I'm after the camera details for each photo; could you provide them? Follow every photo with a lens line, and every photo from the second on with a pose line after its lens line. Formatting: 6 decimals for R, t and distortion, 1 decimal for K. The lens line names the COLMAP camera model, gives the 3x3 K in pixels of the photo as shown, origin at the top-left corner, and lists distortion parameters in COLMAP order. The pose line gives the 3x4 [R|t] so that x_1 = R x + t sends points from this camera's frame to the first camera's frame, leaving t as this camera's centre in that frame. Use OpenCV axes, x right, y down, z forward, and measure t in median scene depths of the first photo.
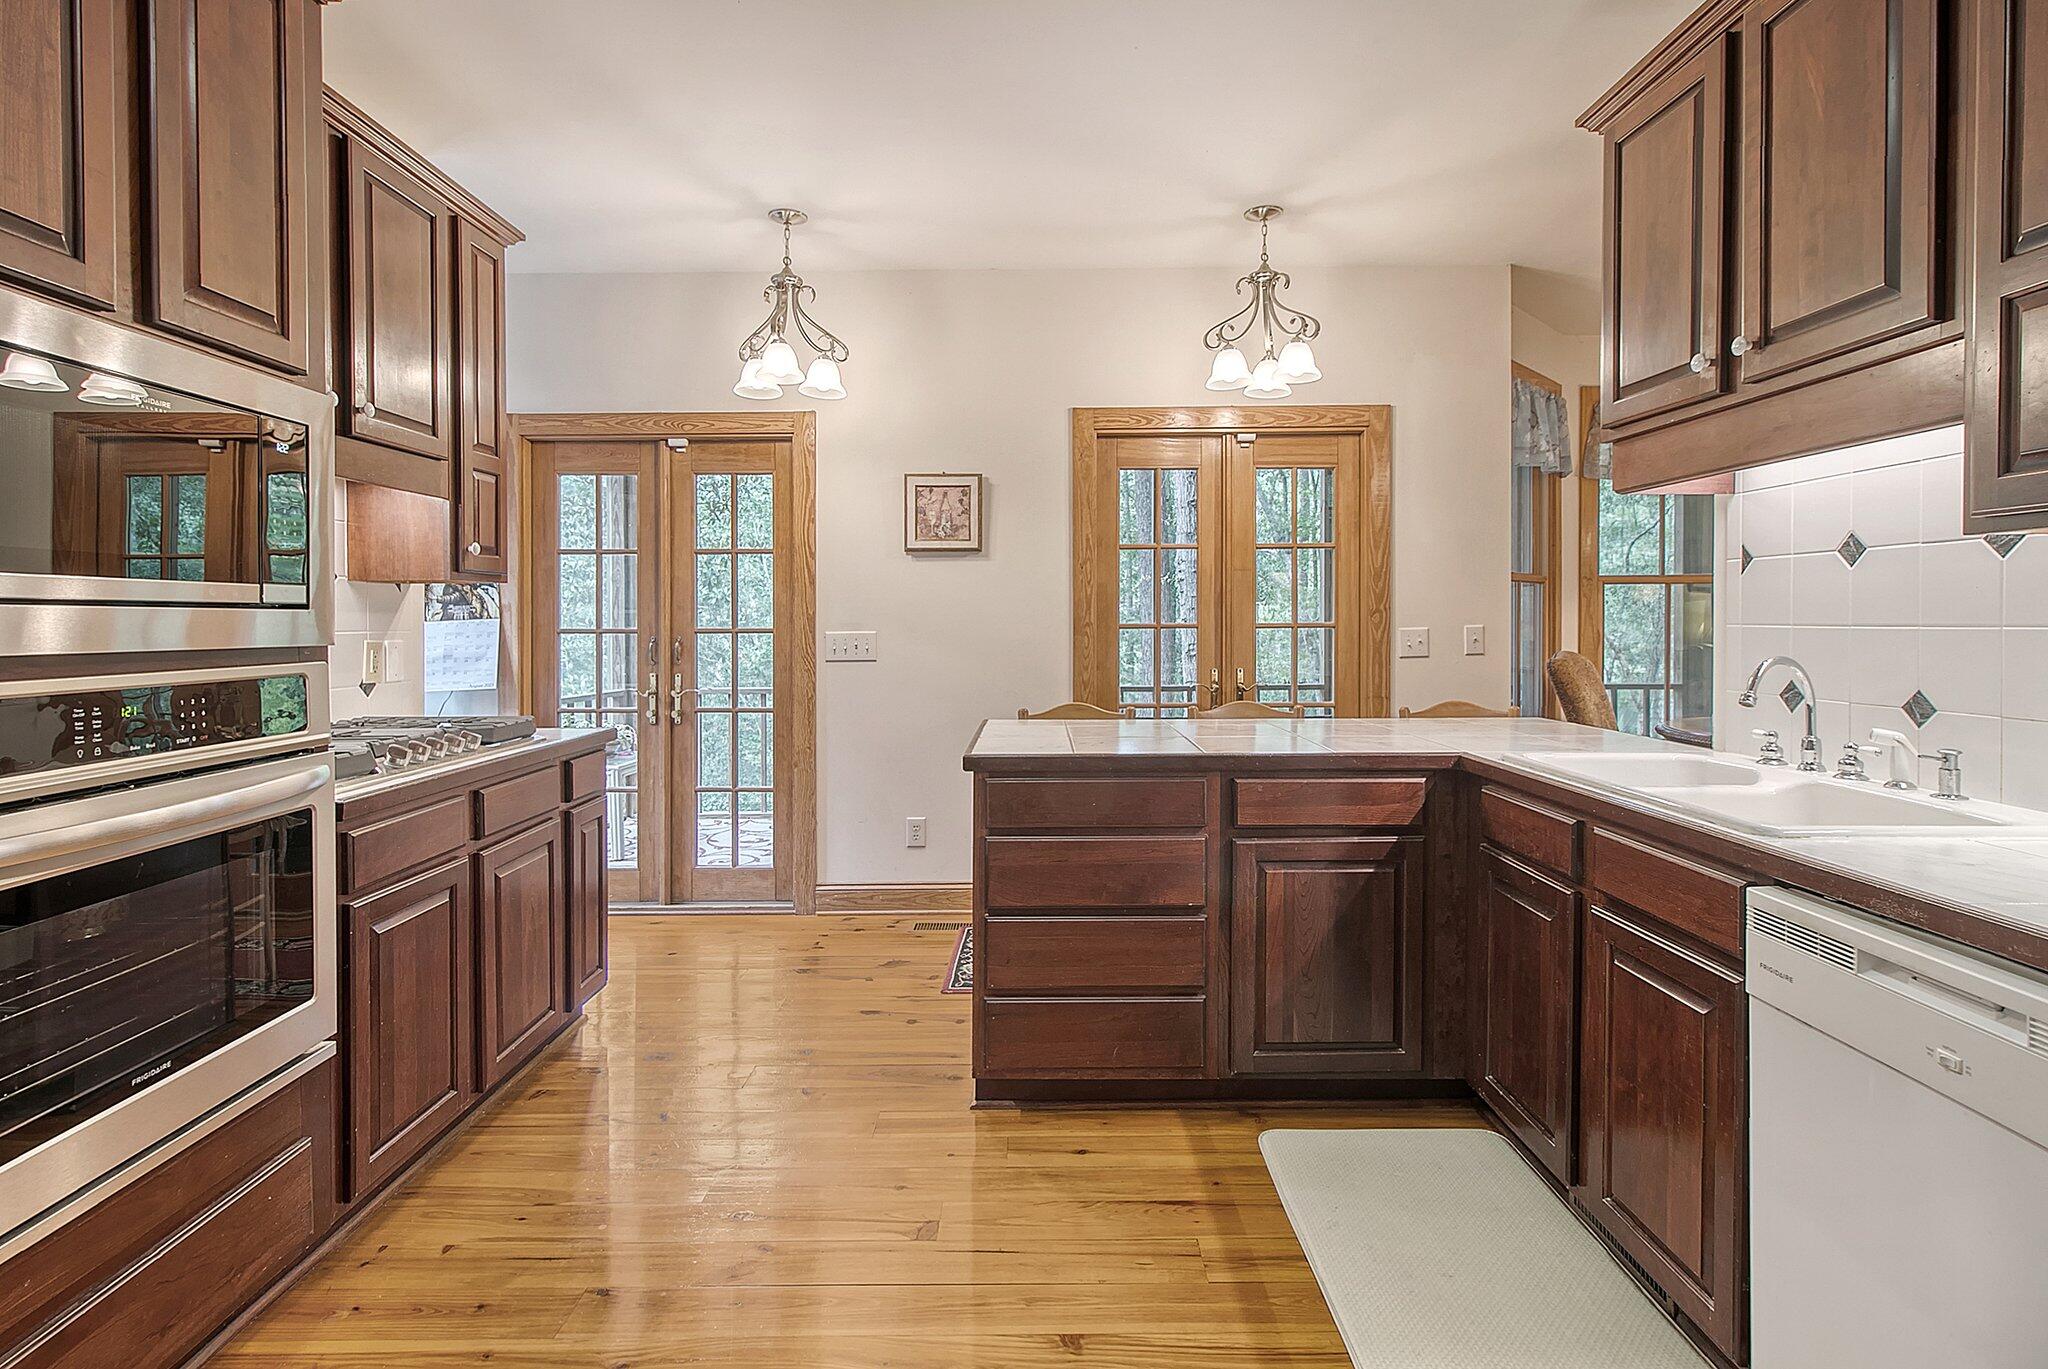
lens RADIAL K [[988.9, 0, 1025.6], [0, 988.9, 636.0], [0, 0, 1]] dist [-0.000823, -0.000091]
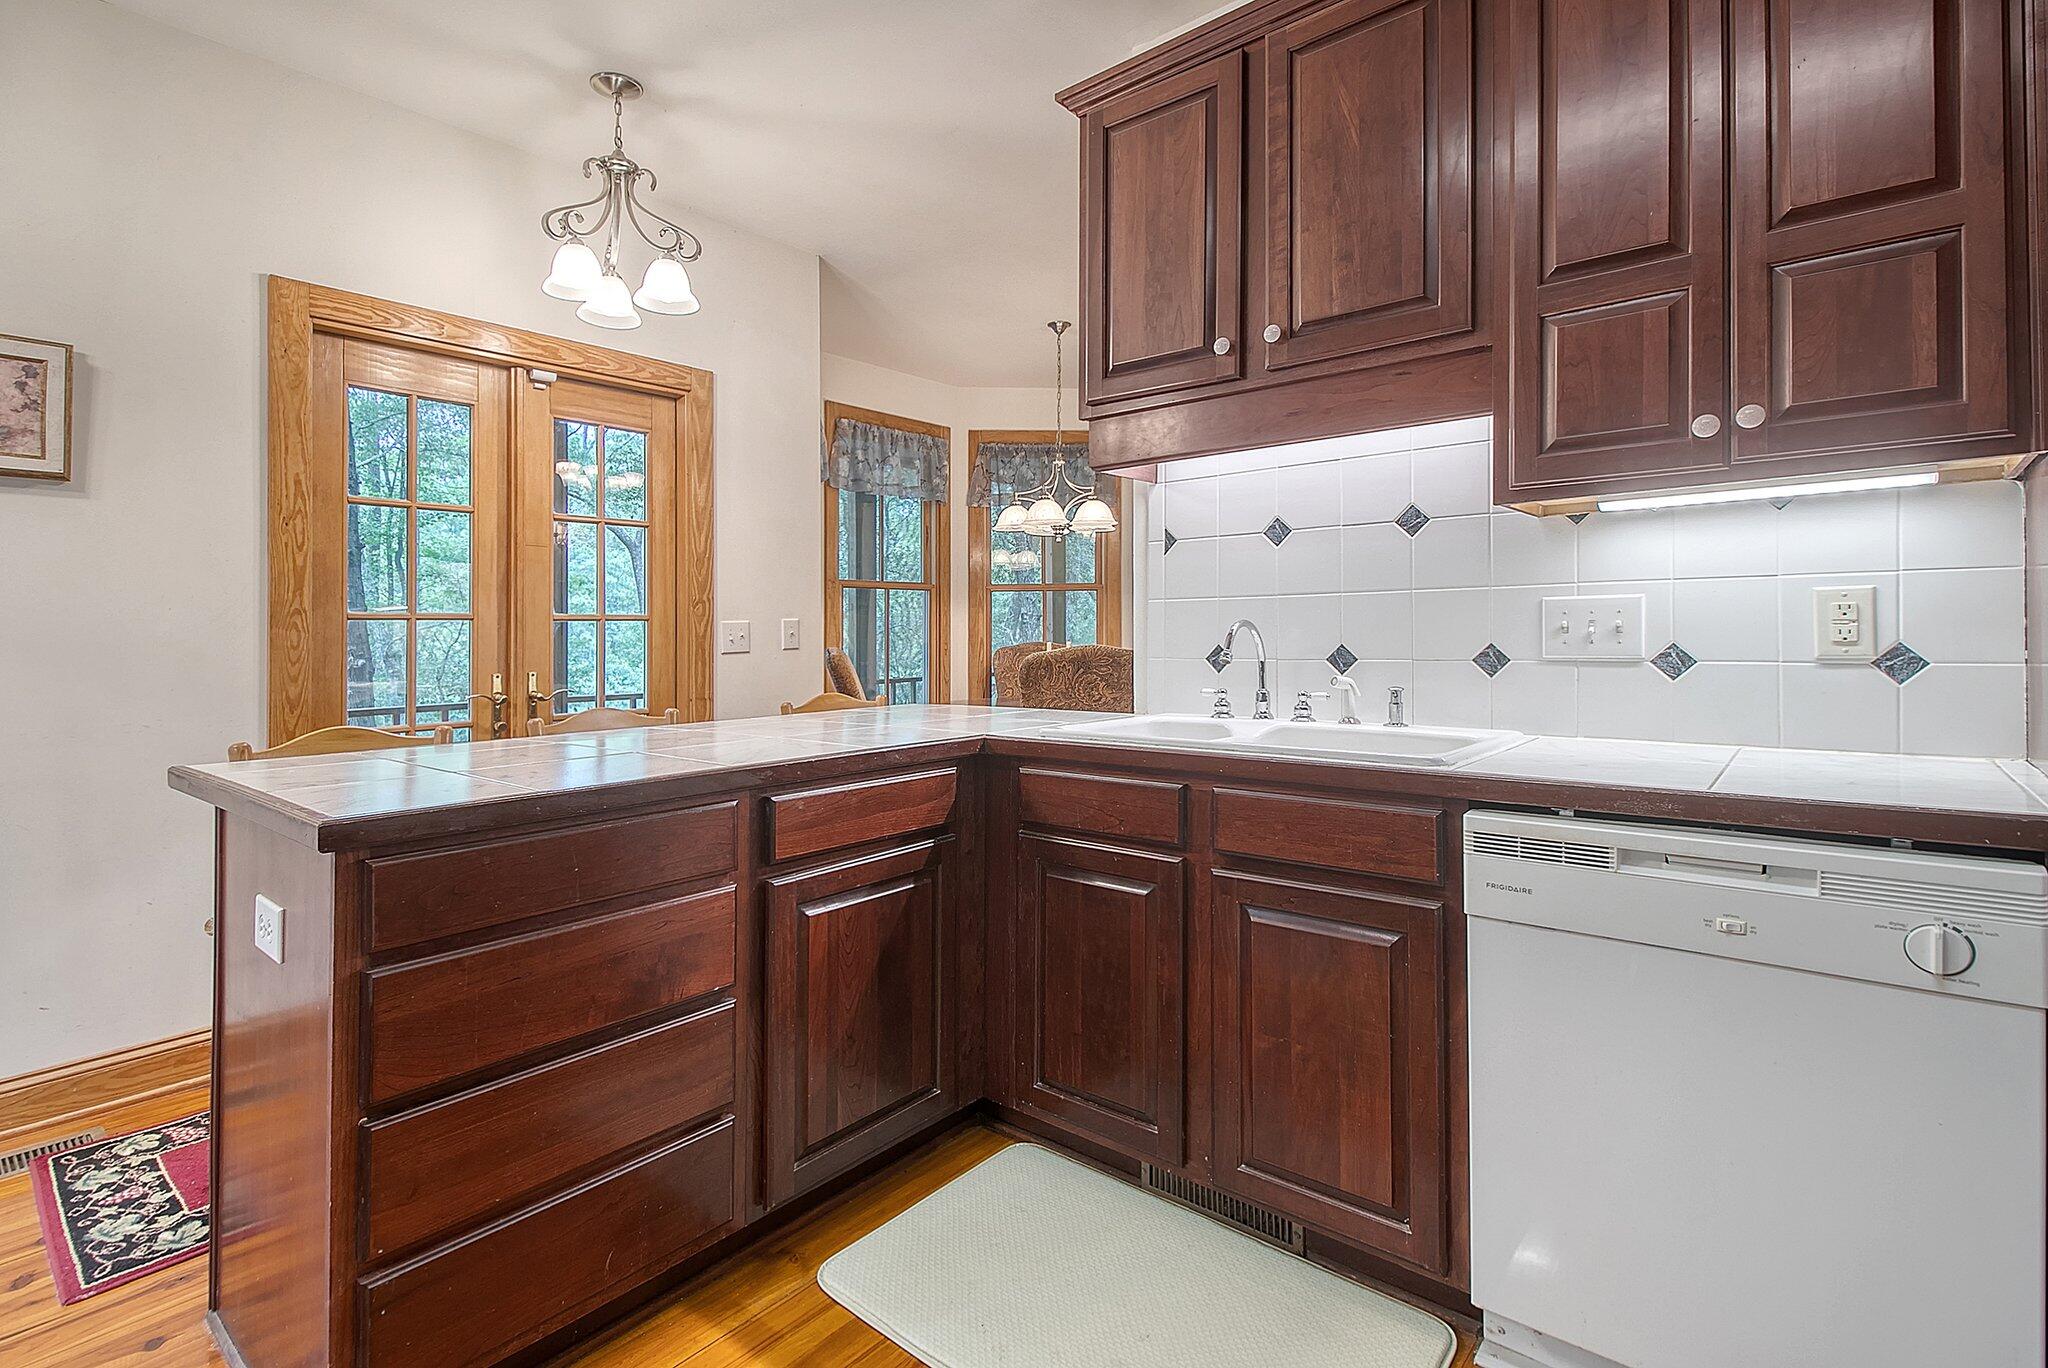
lens RADIAL K [[962.8, 0, 1025.4], [0, 962.8, 632.0], [0, 0, 1]] dist [0.023894, -0.013508]
pose [[0.644274, -0.002200, 0.764792, -0.208855], [0.020628, 0.999682, -0.014502, 0.036440], [-0.764517, 0.025120, 0.644114, 0.391001]]
